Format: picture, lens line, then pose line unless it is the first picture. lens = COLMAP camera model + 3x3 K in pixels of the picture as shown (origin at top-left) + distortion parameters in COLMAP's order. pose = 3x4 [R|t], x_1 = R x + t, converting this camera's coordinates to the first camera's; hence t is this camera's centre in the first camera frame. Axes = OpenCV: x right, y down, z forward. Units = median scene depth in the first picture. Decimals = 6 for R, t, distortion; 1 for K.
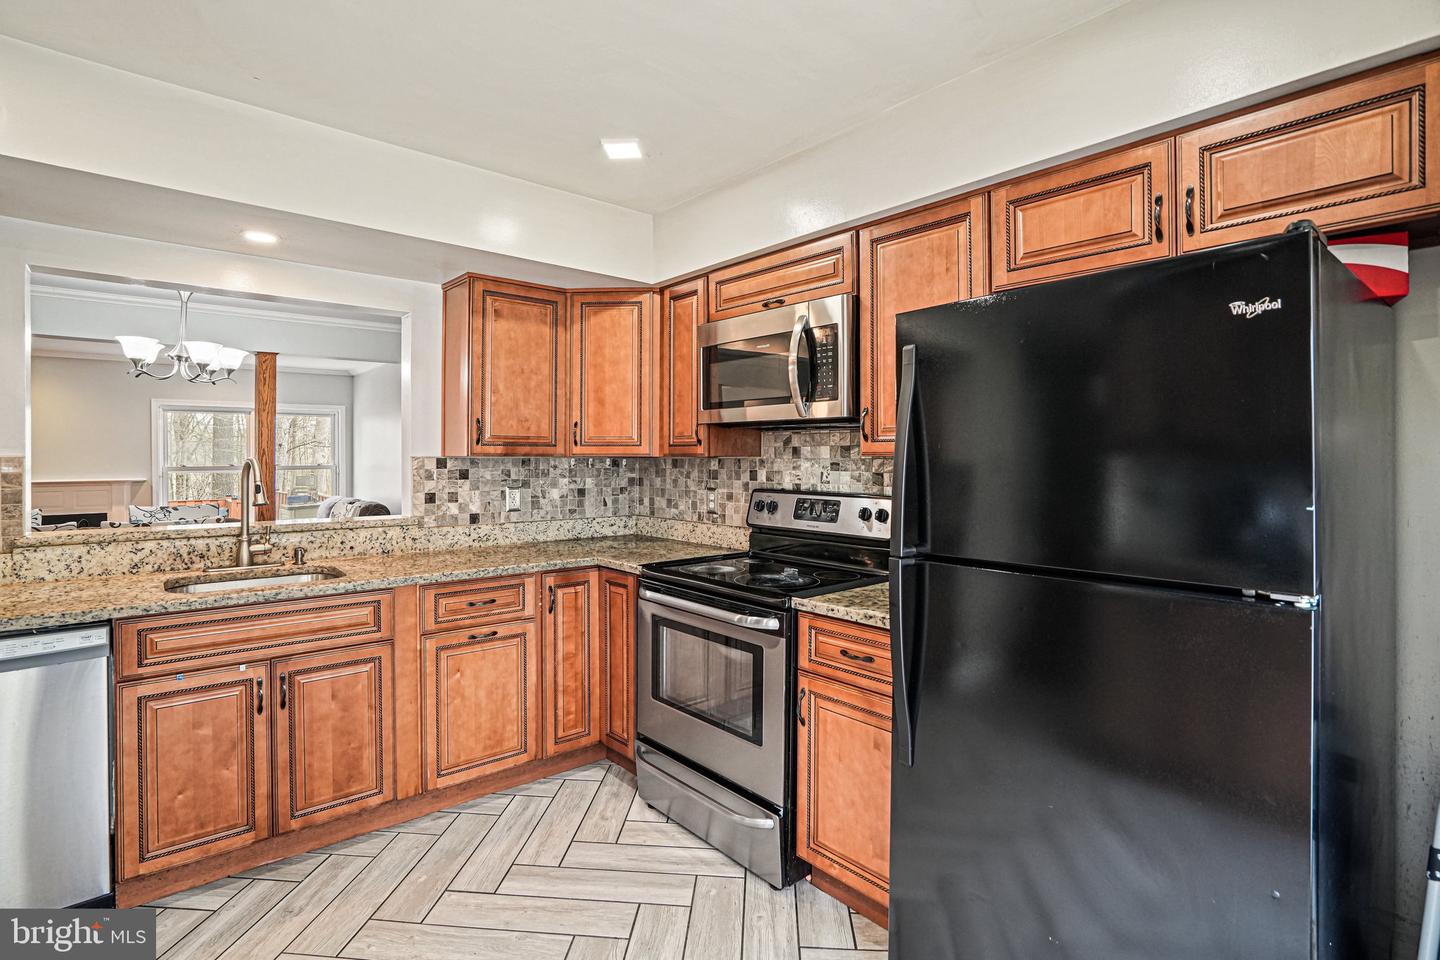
lens RADIAL K [[702.3, 0, 716.8], [0, 702.3, 467.2], [0, 0, 1]] dist [-0.028873, 0.010791]
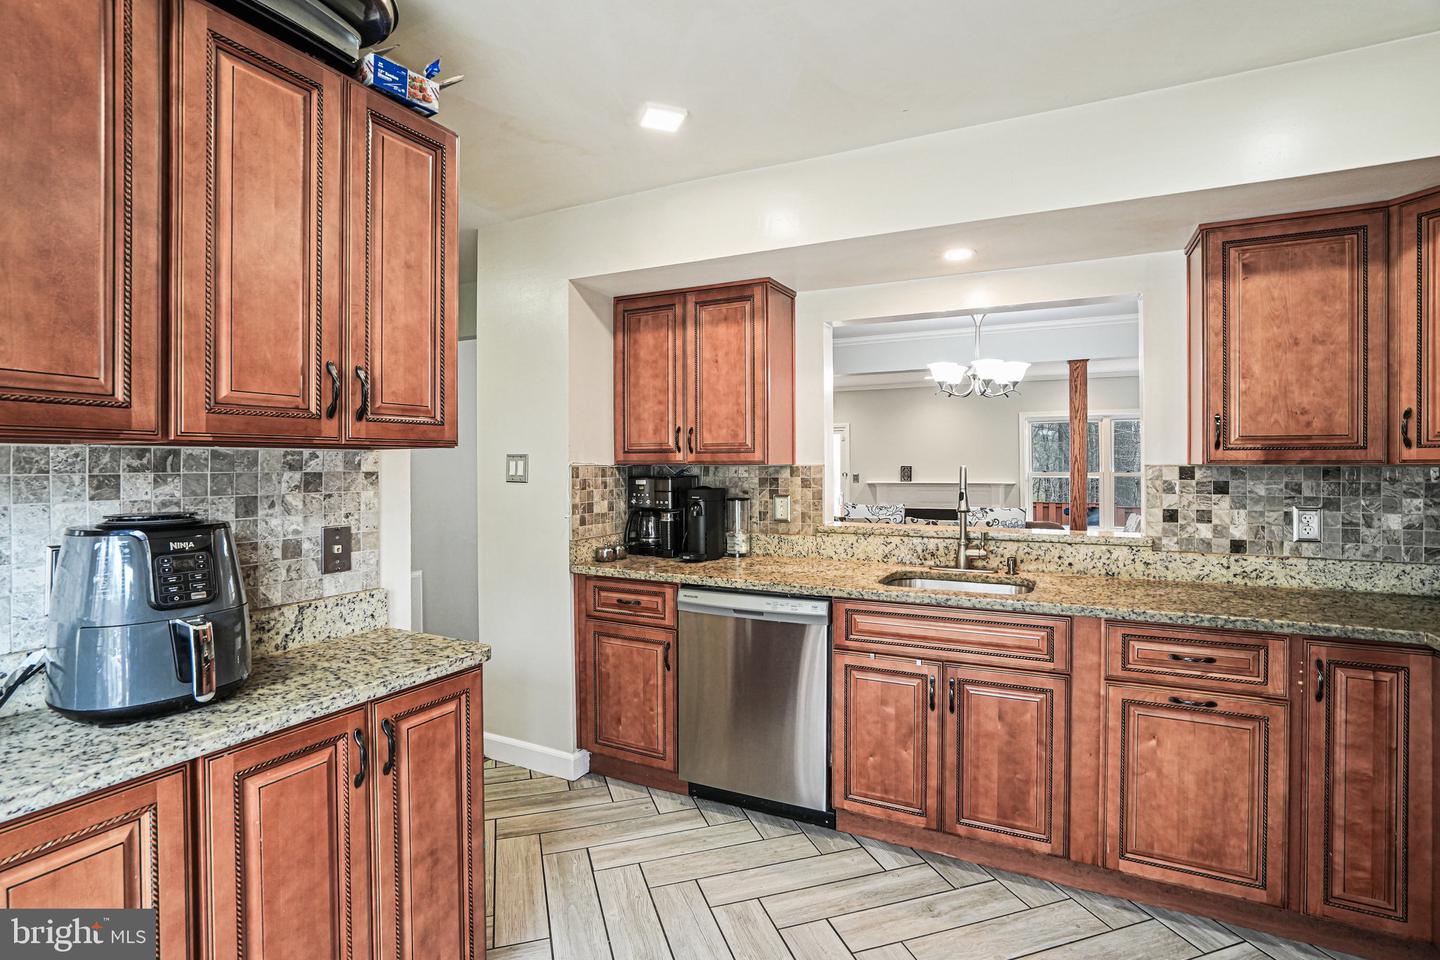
lens RADIAL K [[702.3, 0, 714.8], [0, 702.3, 470.2], [0, 0, 1]] dist [-0.028873, 0.010791]
pose [[0.378363, 0.006776, -0.925632, 0.144671], [-0.008678, 0.999955, 0.003773, -0.007520], [0.925616, 0.006605, 0.378405, 0.213710]]
